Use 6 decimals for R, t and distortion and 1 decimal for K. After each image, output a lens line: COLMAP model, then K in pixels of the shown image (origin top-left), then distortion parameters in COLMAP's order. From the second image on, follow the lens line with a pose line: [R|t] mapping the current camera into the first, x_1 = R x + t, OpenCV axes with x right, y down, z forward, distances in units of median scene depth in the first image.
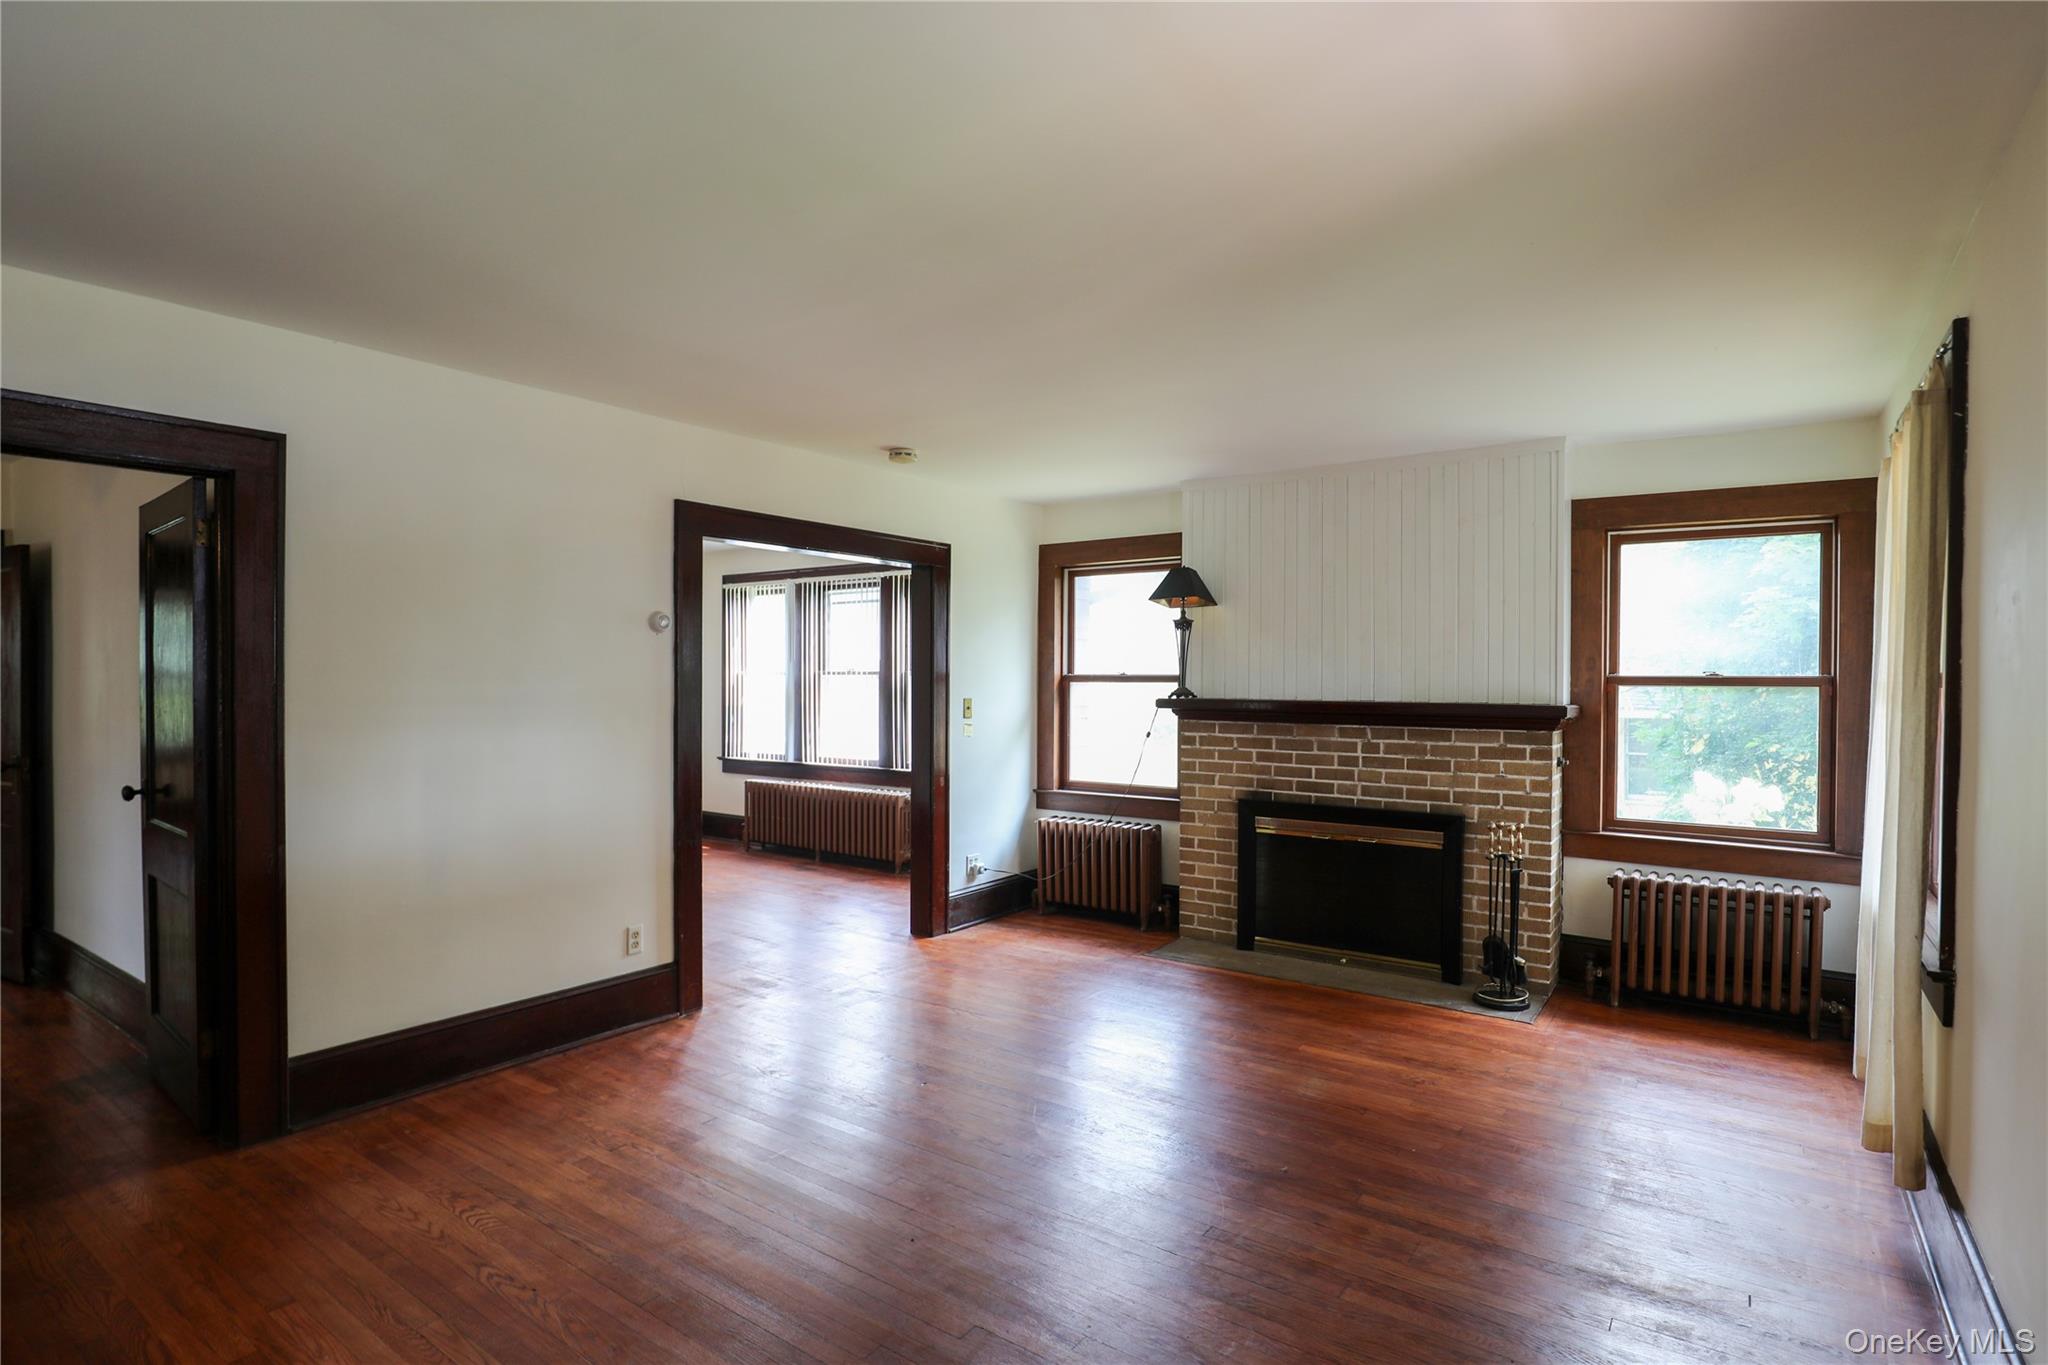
lens RADIAL K [[1028.7, 0, 1024.0], [0, 1028.7, 682.5], [0, 0, 1]] dist [-0.021465, 0.000766]
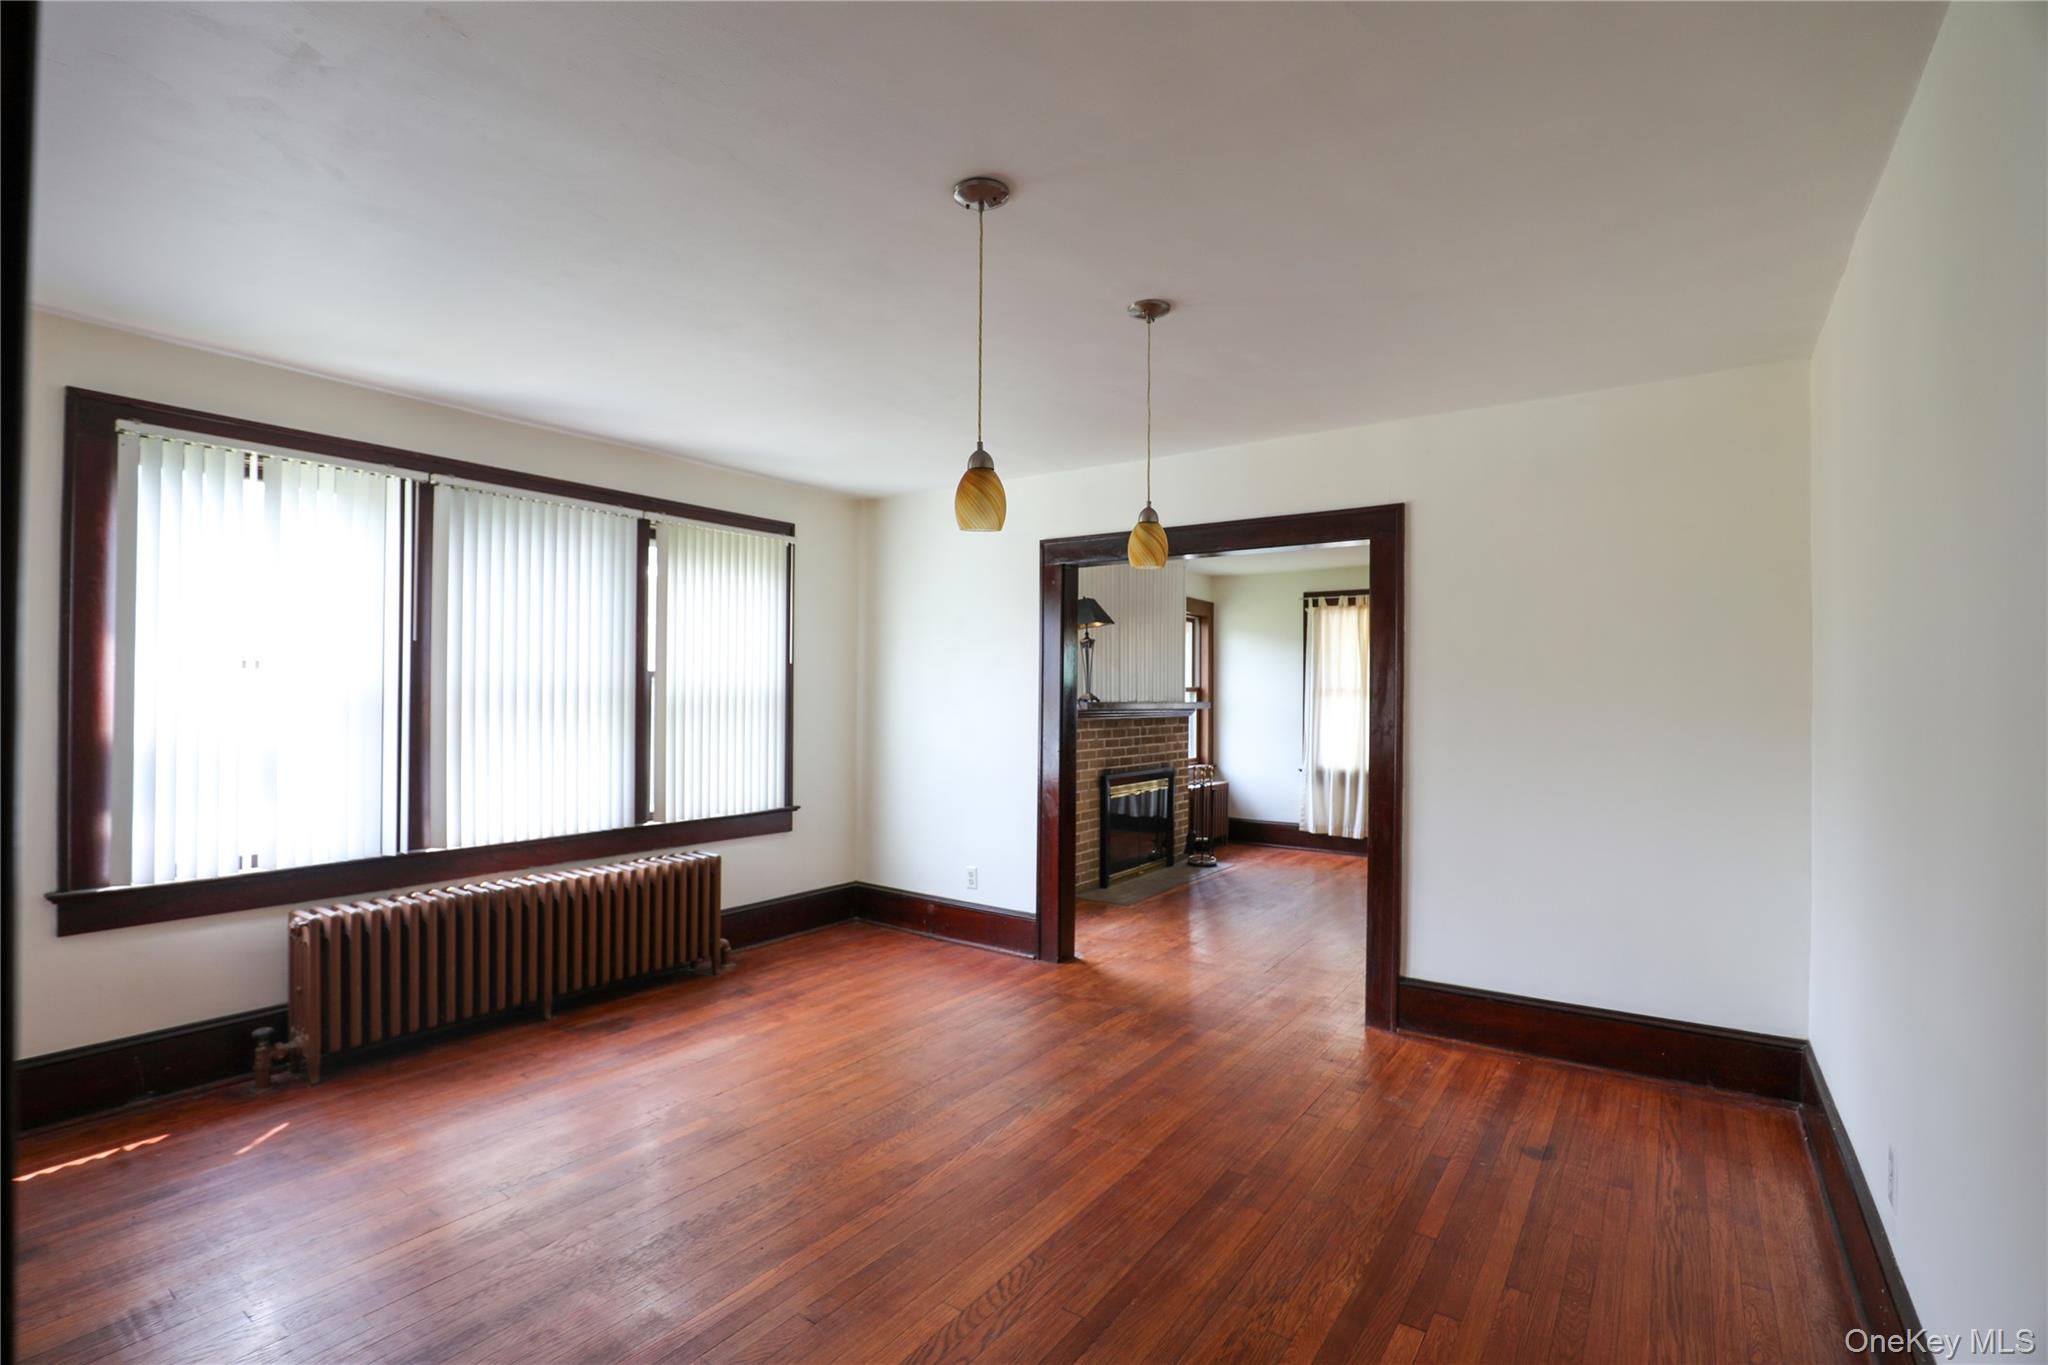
lens RADIAL K [[932.9, 0, 1017.9], [0, 932.9, 685.0], [0, 0, 1]] dist [-0.035559, 0.006733]
pose [[0.003106, -0.003843, 0.999988, -1.022752], [-0.014483, 0.999888, 0.003888, -0.009081], [-0.999890, -0.014495, 0.003050, 1.129168]]
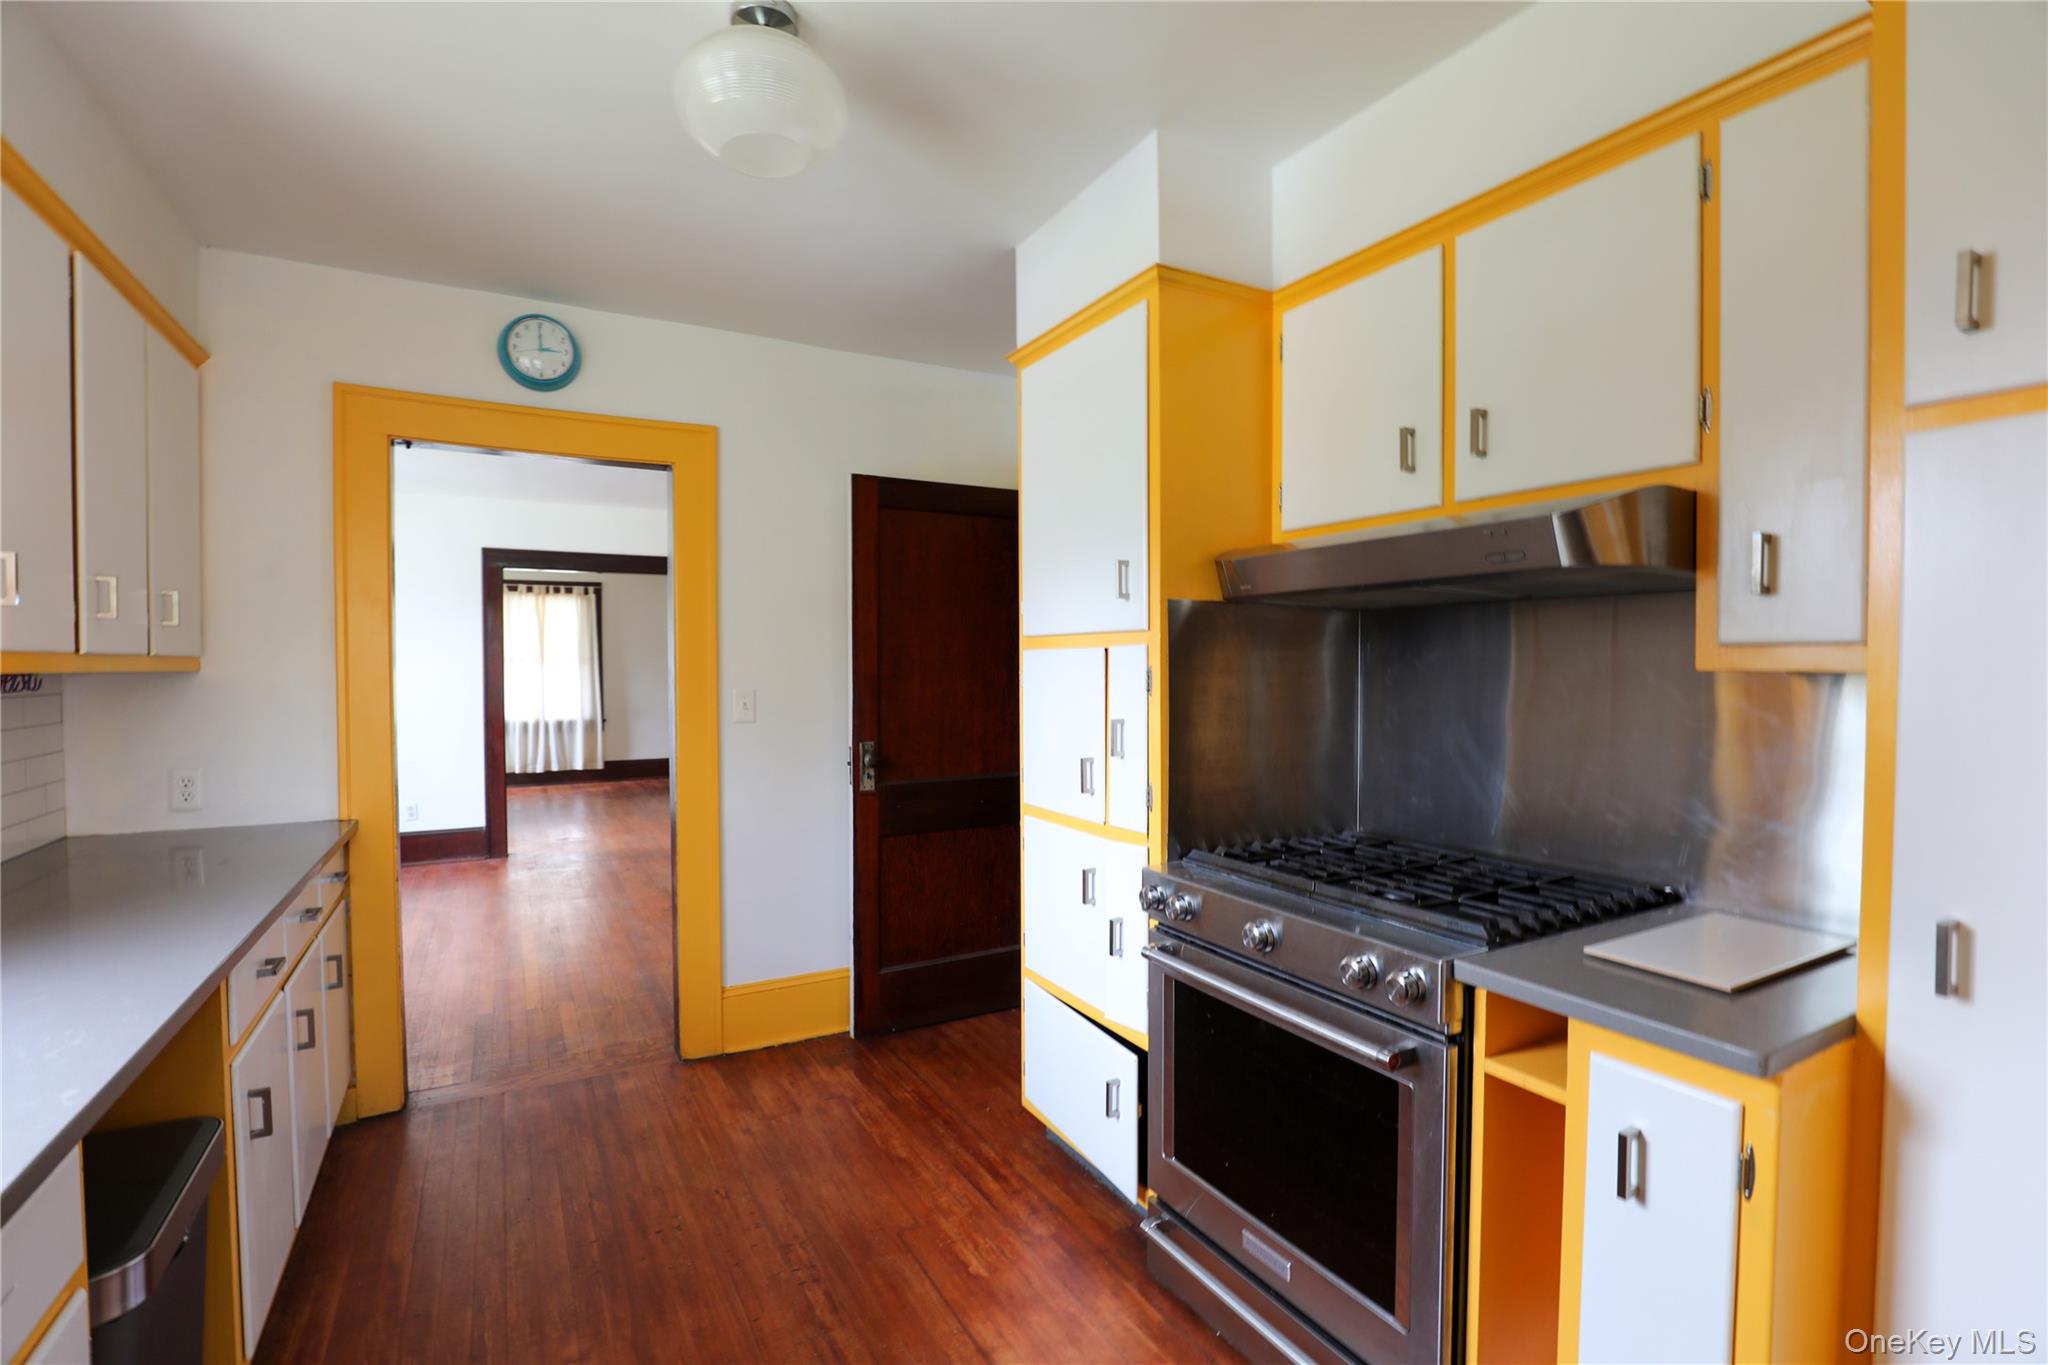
lens RADIAL K [[932.9, 0, 1017.9], [0, 932.9, 685.0], [0, 0, 1]] dist [-0.035559, 0.006733]
pose [[-0.900074, -0.020476, 0.435256, -1.268657], [-0.011756, 0.999673, 0.022720, -0.003280], [-0.435578, 0.015333, -0.900020, 1.892376]]
